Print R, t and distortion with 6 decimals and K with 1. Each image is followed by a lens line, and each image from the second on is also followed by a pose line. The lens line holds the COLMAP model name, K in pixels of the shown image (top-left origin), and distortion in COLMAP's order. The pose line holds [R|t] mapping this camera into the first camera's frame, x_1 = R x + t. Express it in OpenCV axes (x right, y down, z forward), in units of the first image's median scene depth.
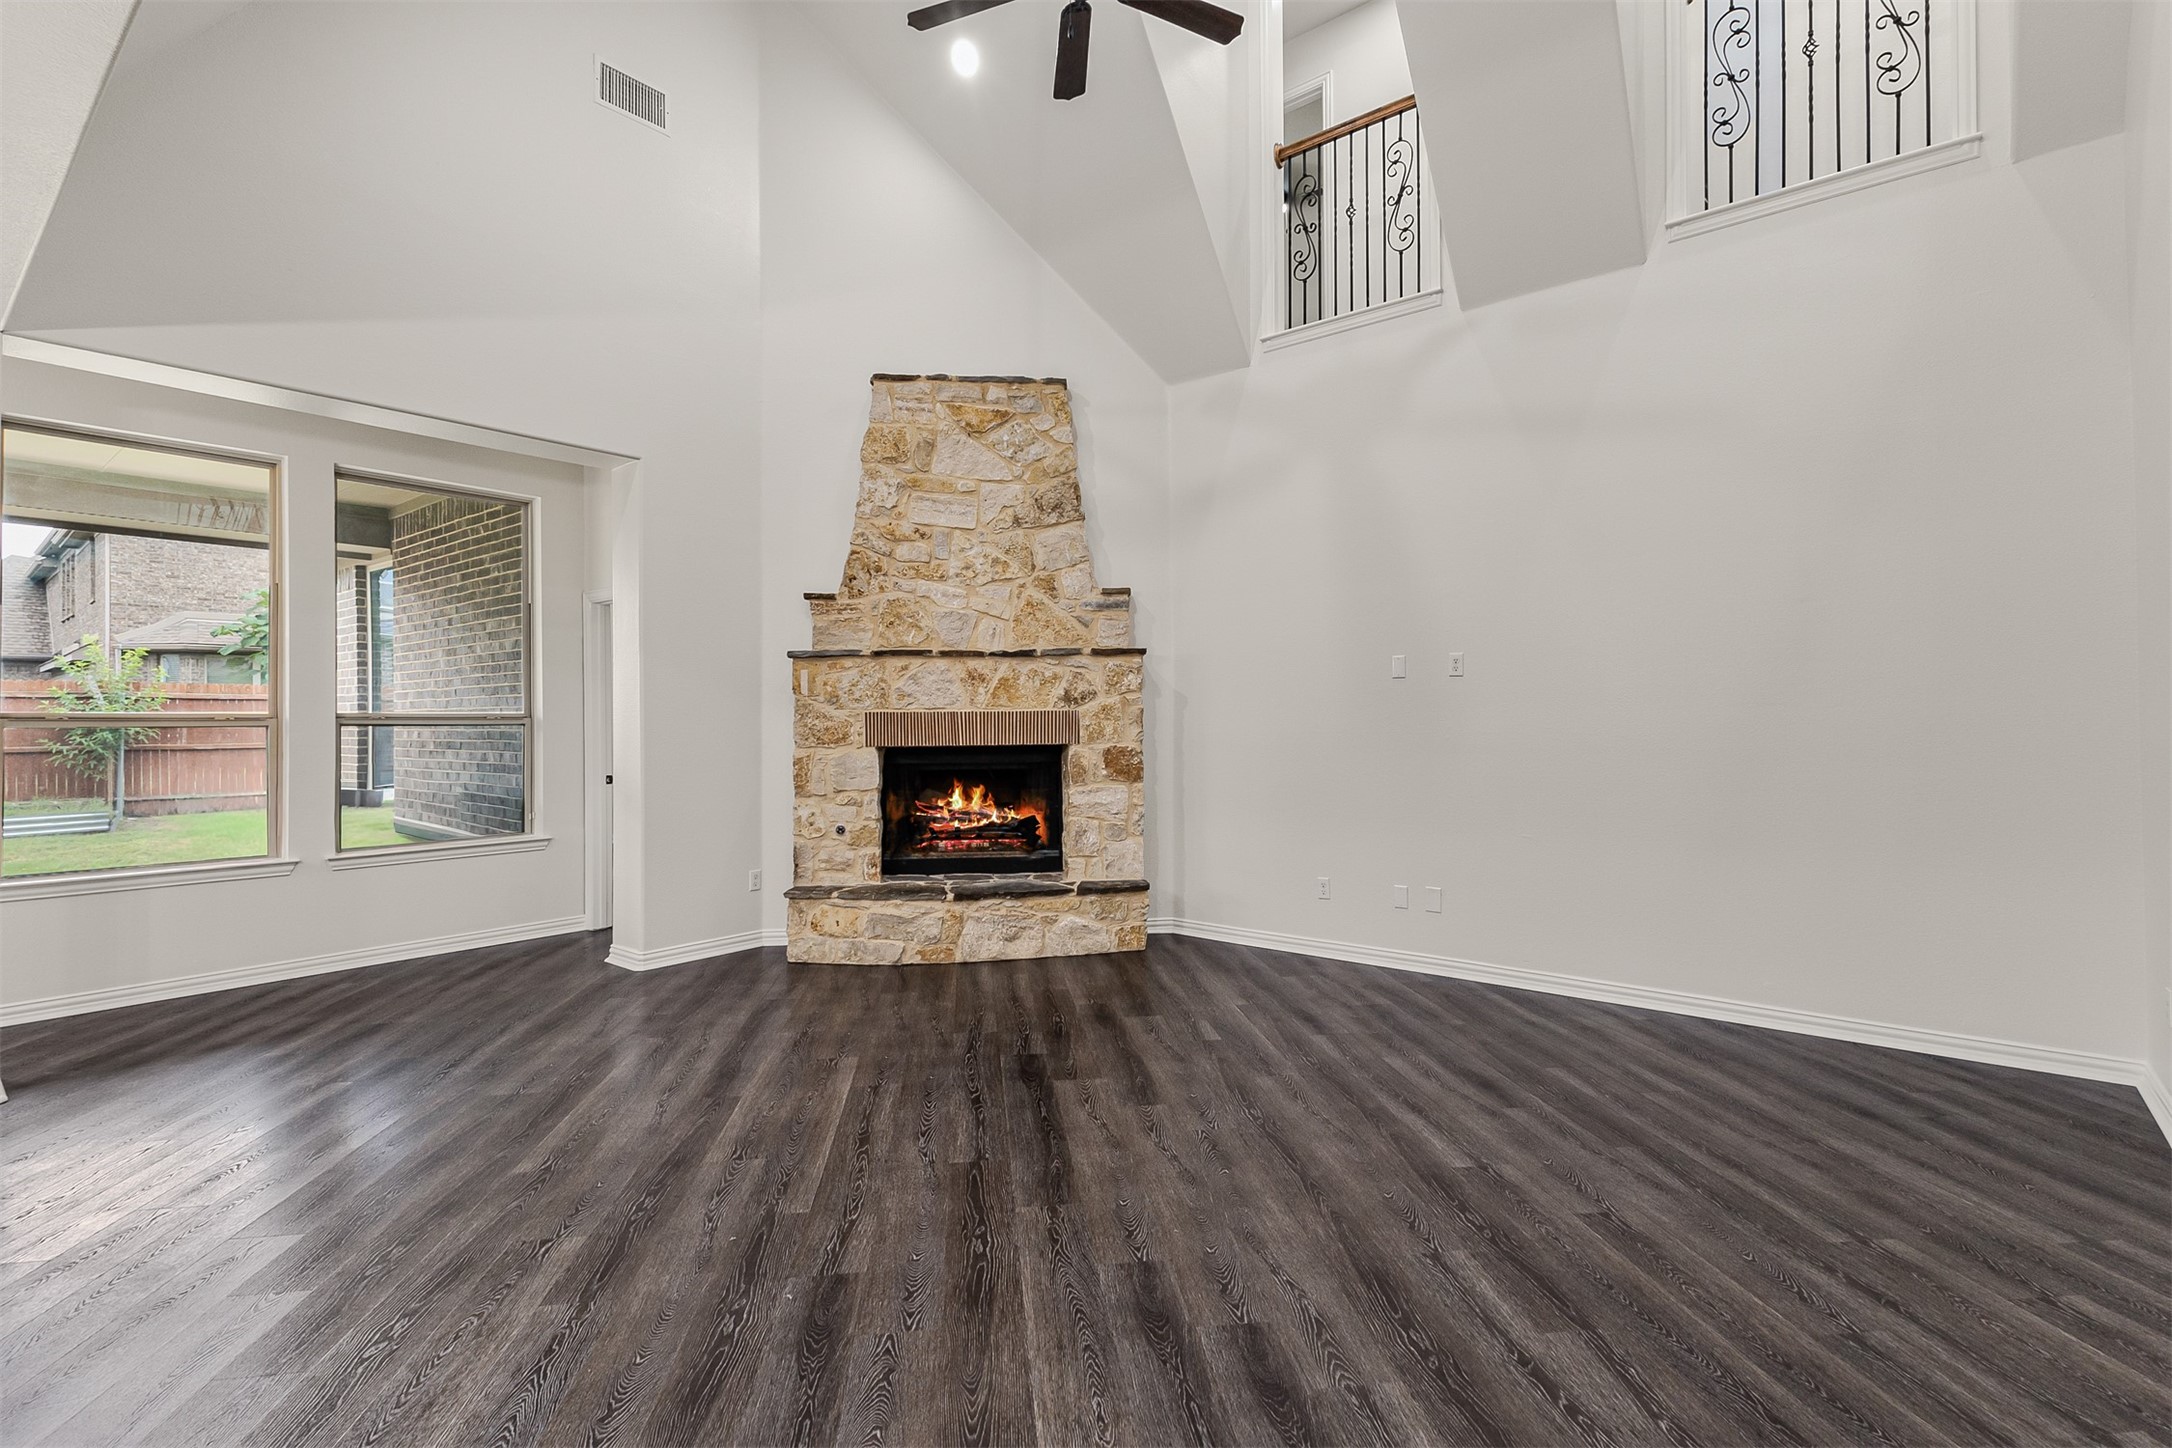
lens RADIAL K [[1011.6, 0, 1100.4], [0, 1011.6, 704.1], [0, 0, 1]] dist [0.027346, -0.005384]
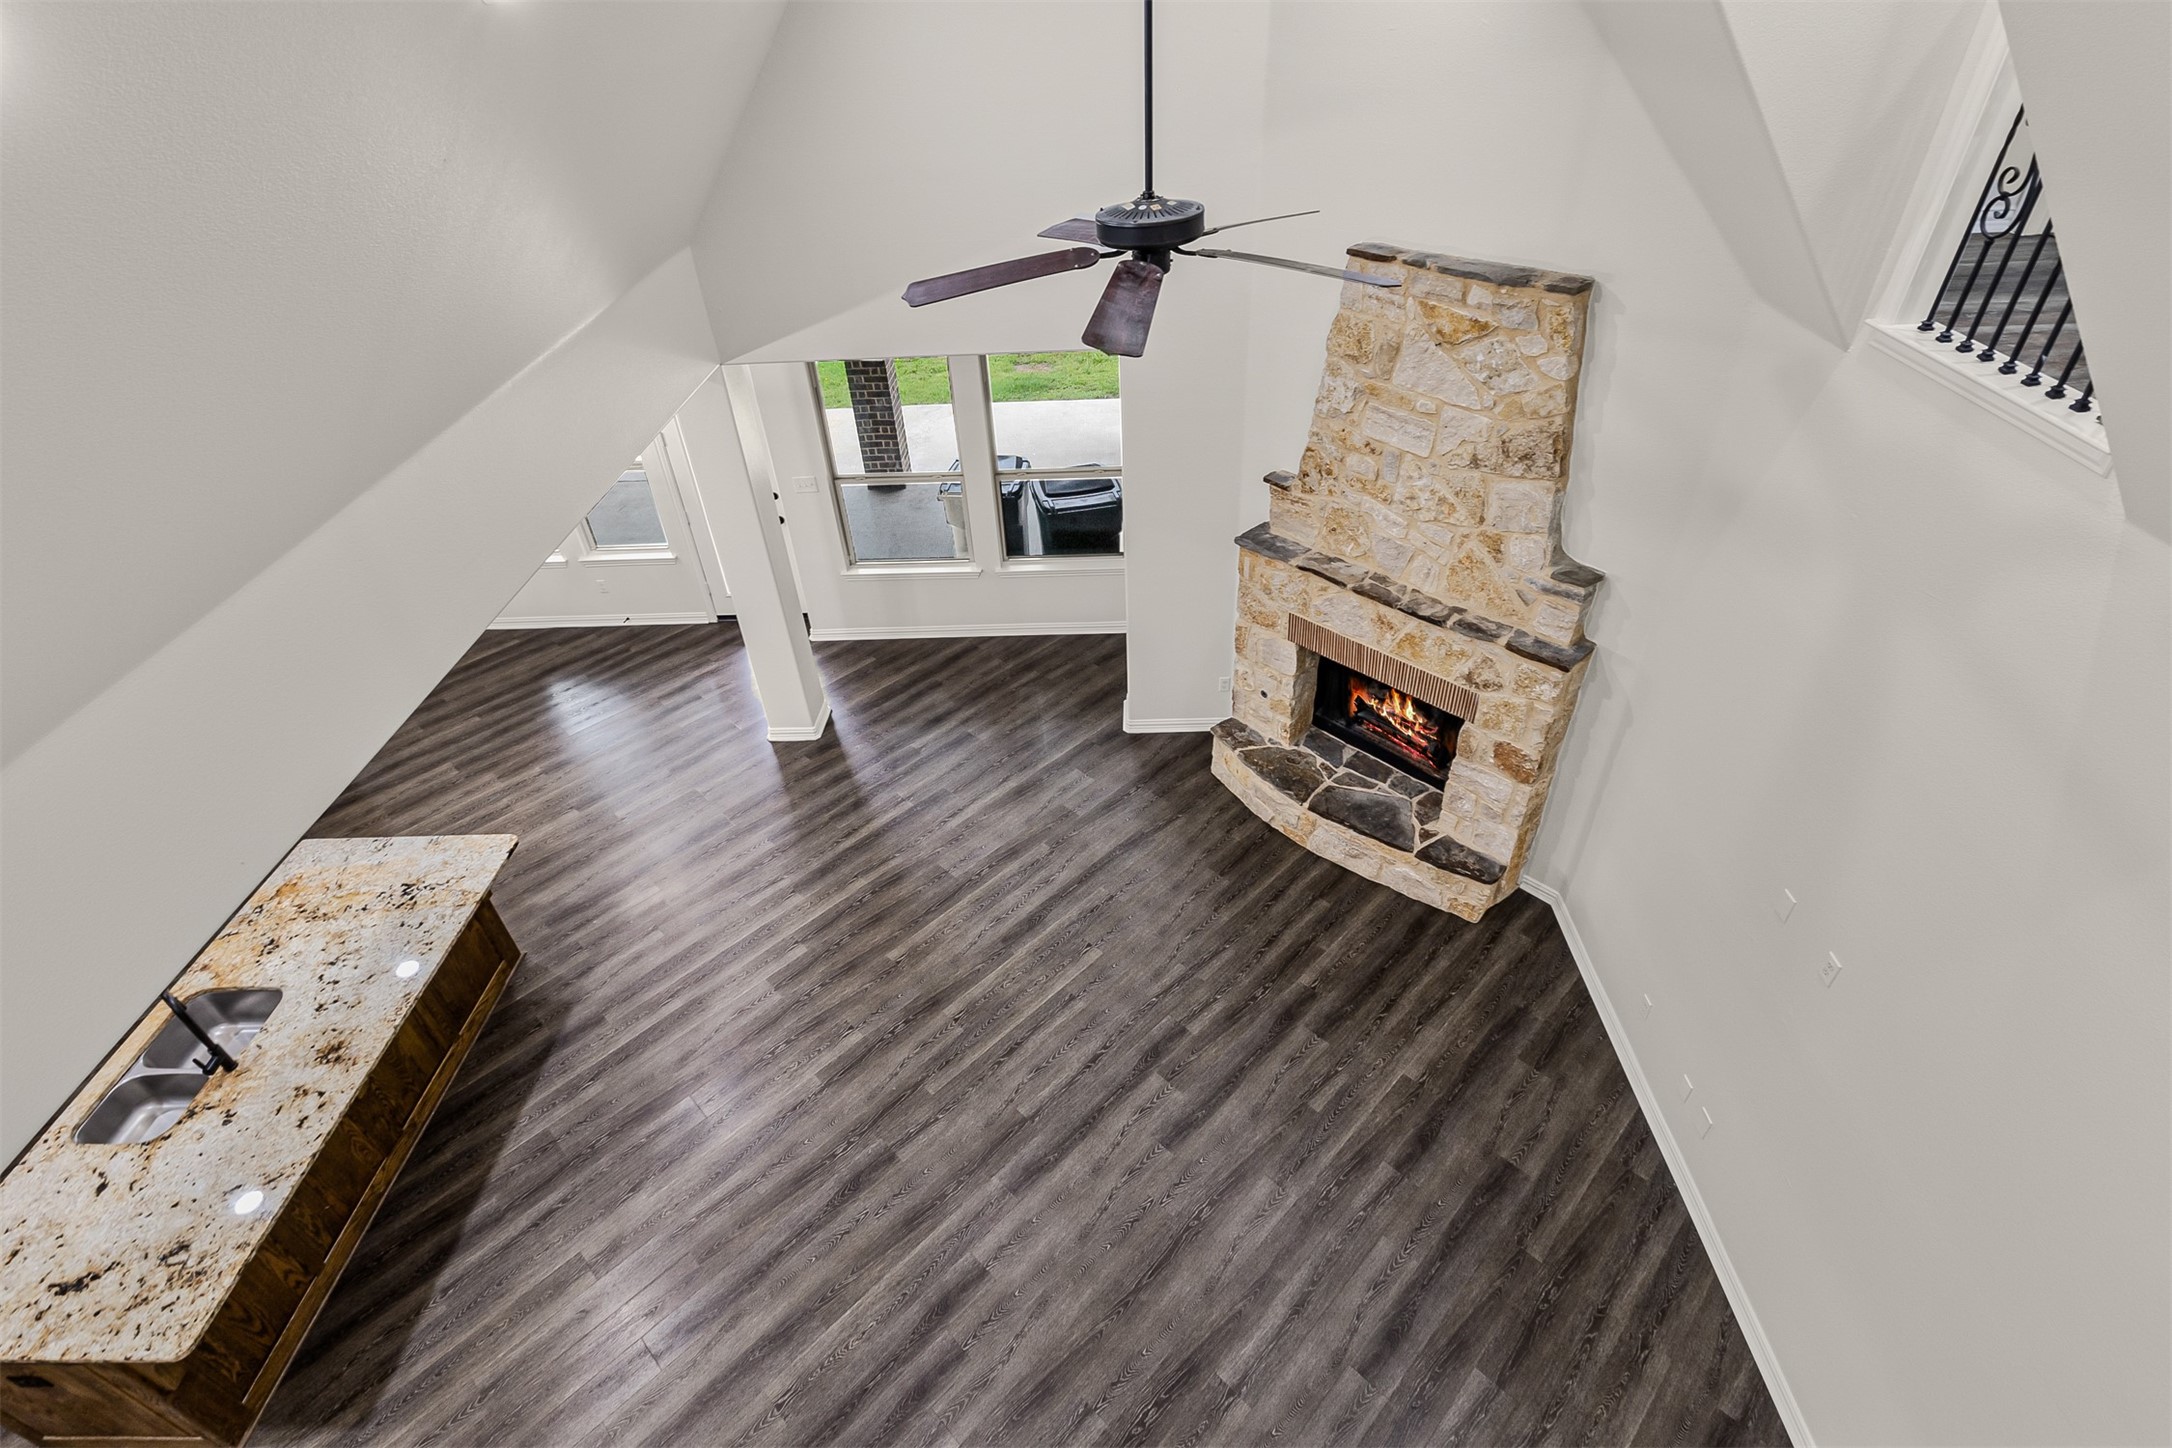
lens RADIAL K [[1055.0, 0, 1093.0], [0, 1055.0, 727.1], [0, 0, 1]] dist [0.013179, -0.002898]
pose [[0.611360, 0.475235, -0.632764, 0.377710], [0.048433, 0.775628, 0.629329, -0.580966], [0.789869, -0.415394, 0.451171, 0.301305]]
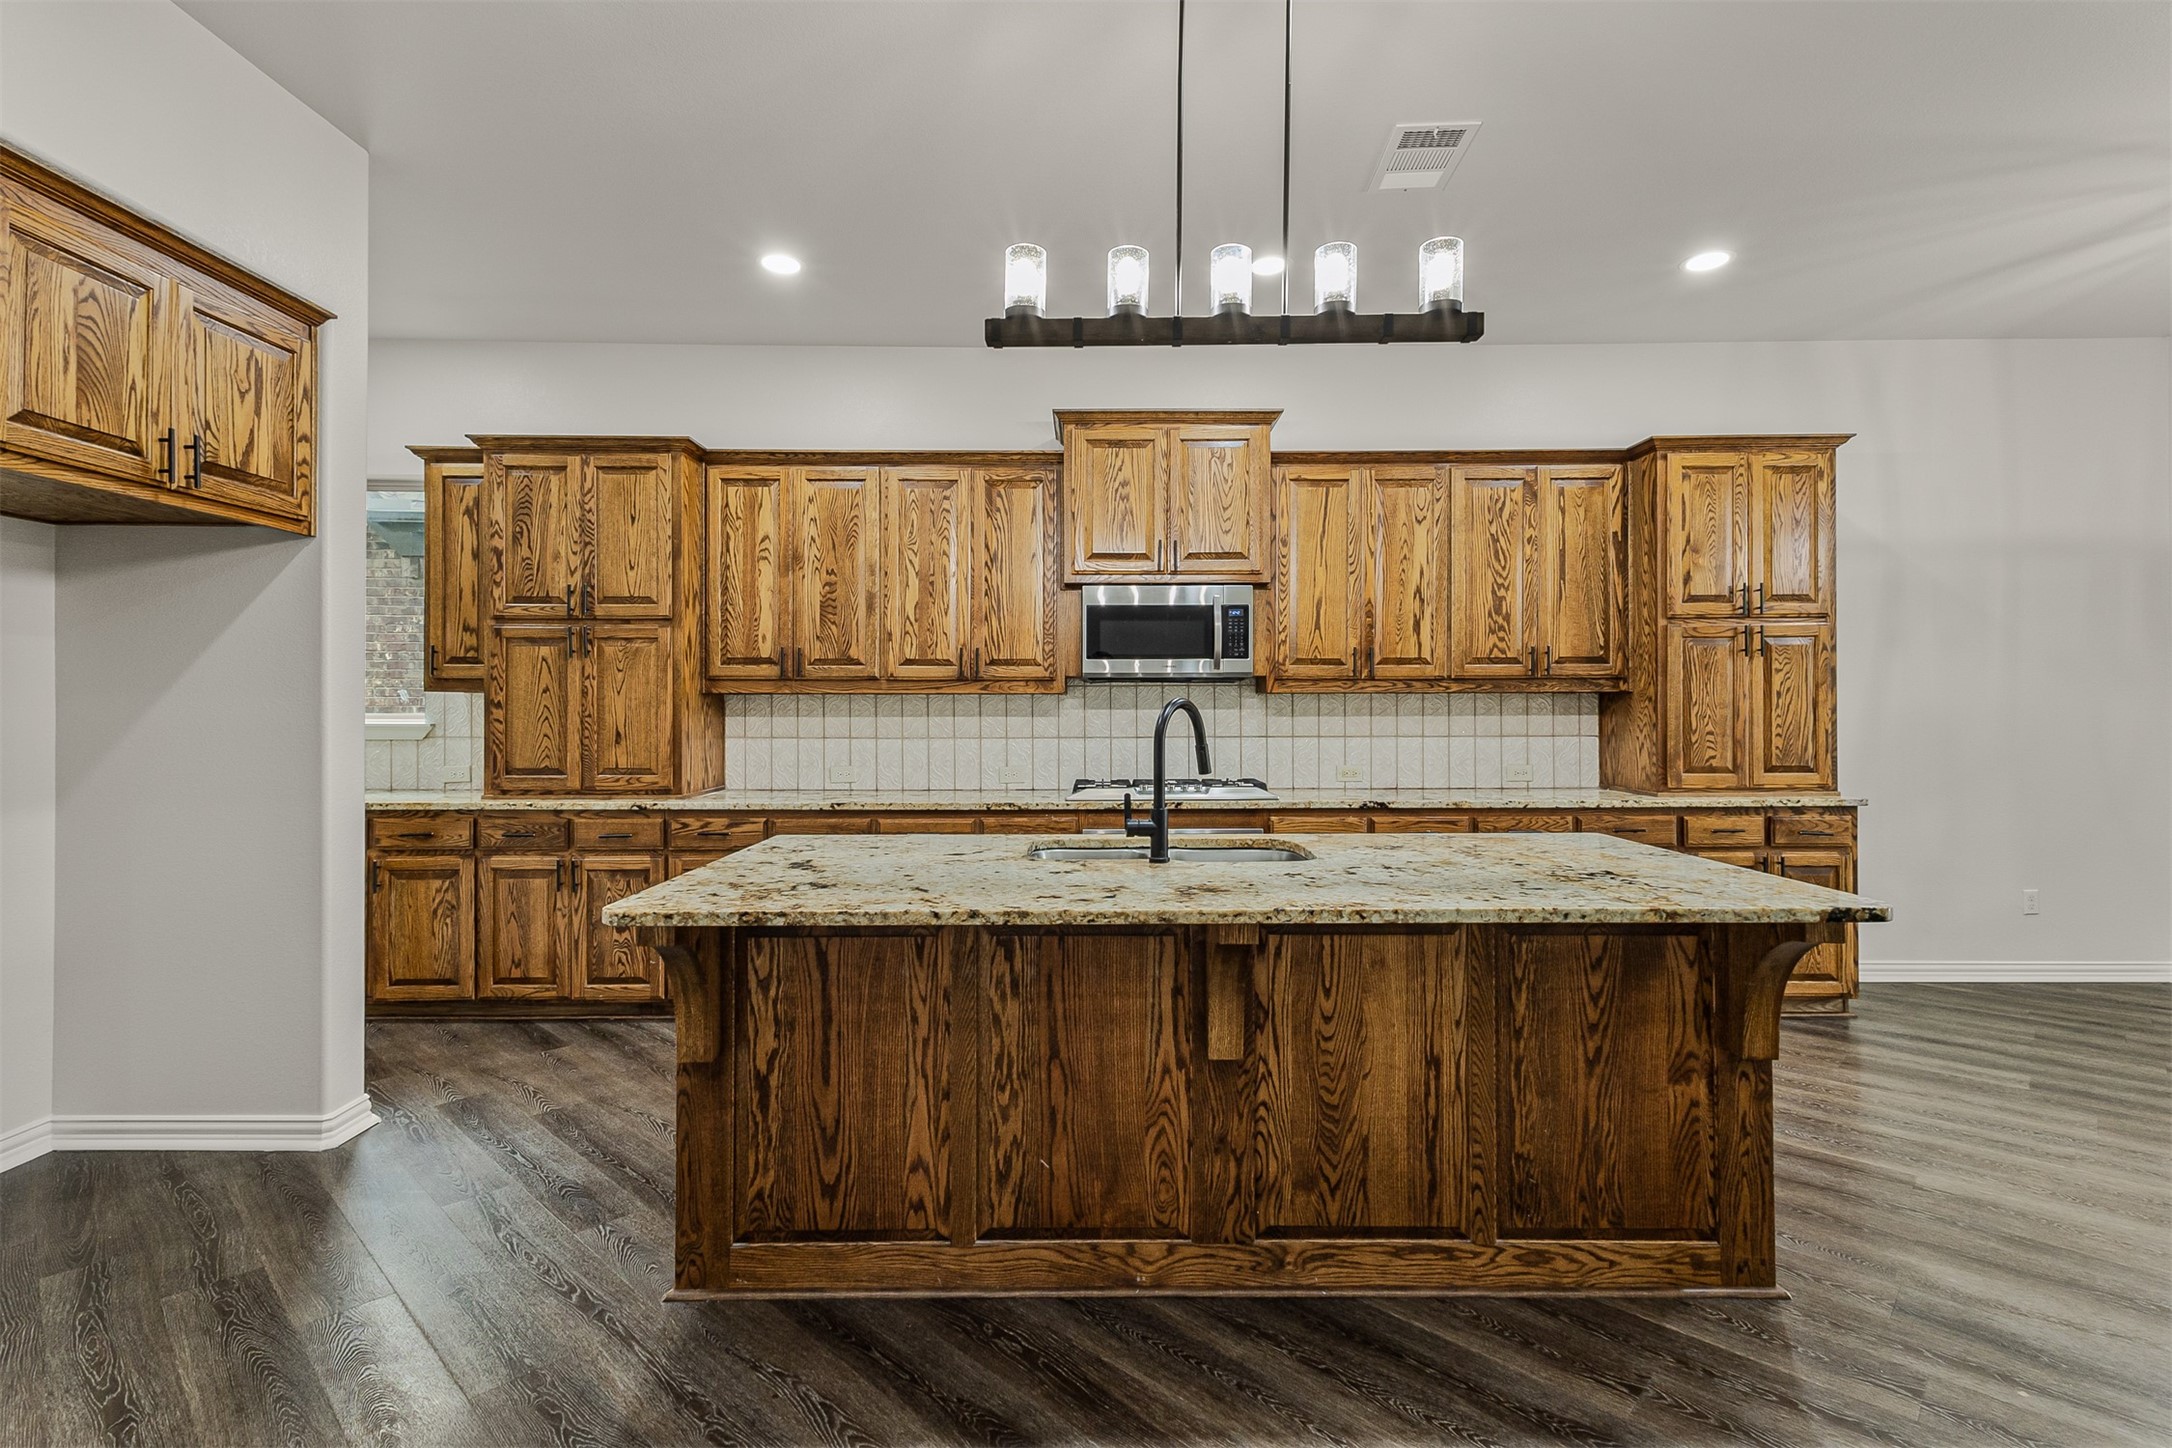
lens RADIAL K [[1011.6, 0, 1100.1], [0, 1011.6, 712.5], [0, 0, 1]] dist [0.027346, -0.005384]
pose [[-0.778414, 0.014067, -0.627594, -0.085064], [0.019470, 0.999809, -0.001739, 0.005487], [0.627449, -0.013573, -0.778539, 0.379819]]
